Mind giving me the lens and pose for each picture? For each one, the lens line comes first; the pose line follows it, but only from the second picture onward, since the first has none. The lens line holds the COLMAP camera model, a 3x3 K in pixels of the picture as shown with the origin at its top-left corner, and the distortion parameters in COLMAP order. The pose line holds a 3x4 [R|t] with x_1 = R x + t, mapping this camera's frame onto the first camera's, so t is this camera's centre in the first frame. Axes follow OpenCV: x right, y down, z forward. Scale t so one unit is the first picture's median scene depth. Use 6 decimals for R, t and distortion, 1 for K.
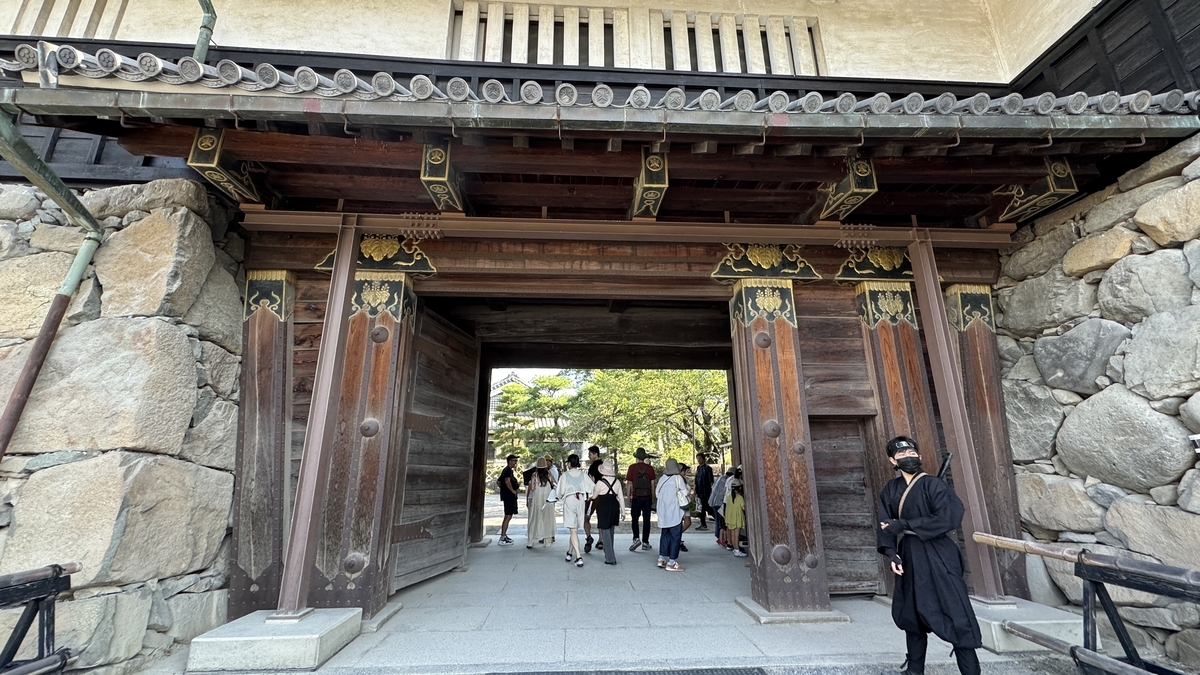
lens RADIAL K [[478.8, 0, 600.0], [0, 478.8, 337.5], [0, 0, 1]] dist [-0.001337, 0.000320]
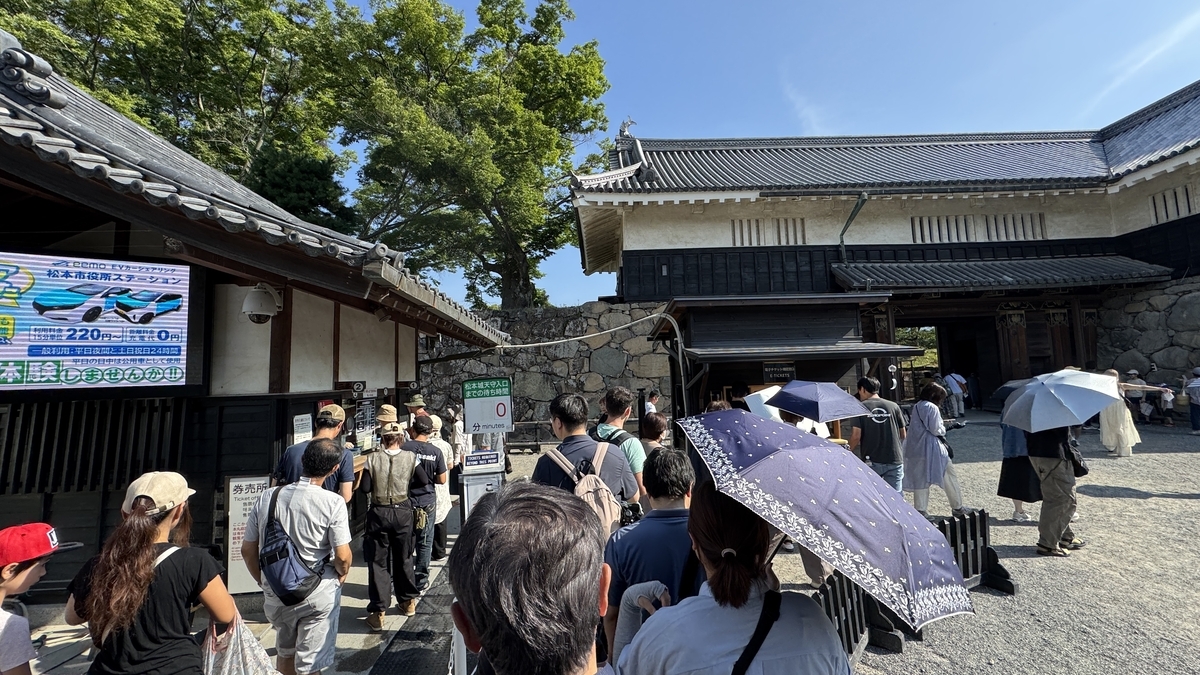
lens RADIAL K [[478.8, 0, 600.0], [0, 478.8, 337.5], [0, 0, 1]] dist [-0.001337, 0.000320]
pose [[0.997751, -0.032860, -0.058427, -2.060907], [0.043111, 0.981997, 0.183913, -0.624402], [0.051331, -0.186018, 0.981205, -2.062254]]
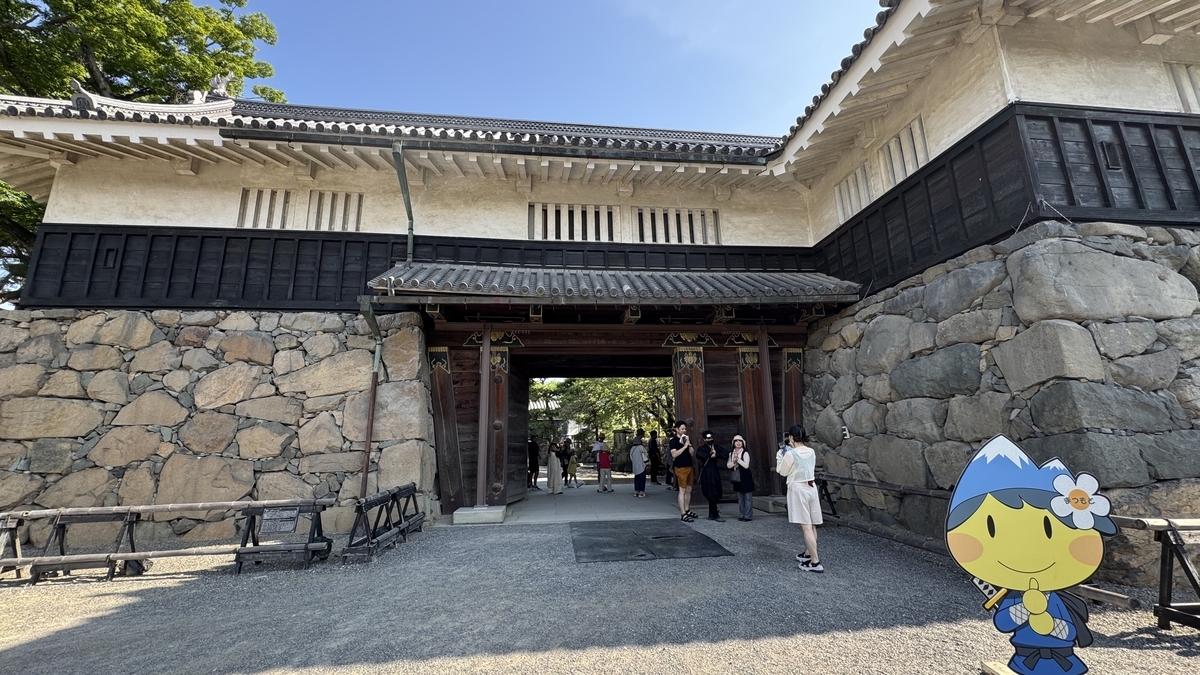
lens RADIAL K [[478.8, 0, 600.0], [0, 478.8, 337.5], [0, 0, 1]] dist [-0.001337, 0.000320]
pose [[0.998329, -0.004281, 0.057626, -0.141013], [0.001110, 0.998489, 0.054948, -0.280222], [-0.057774, -0.054792, 0.996825, -0.982225]]
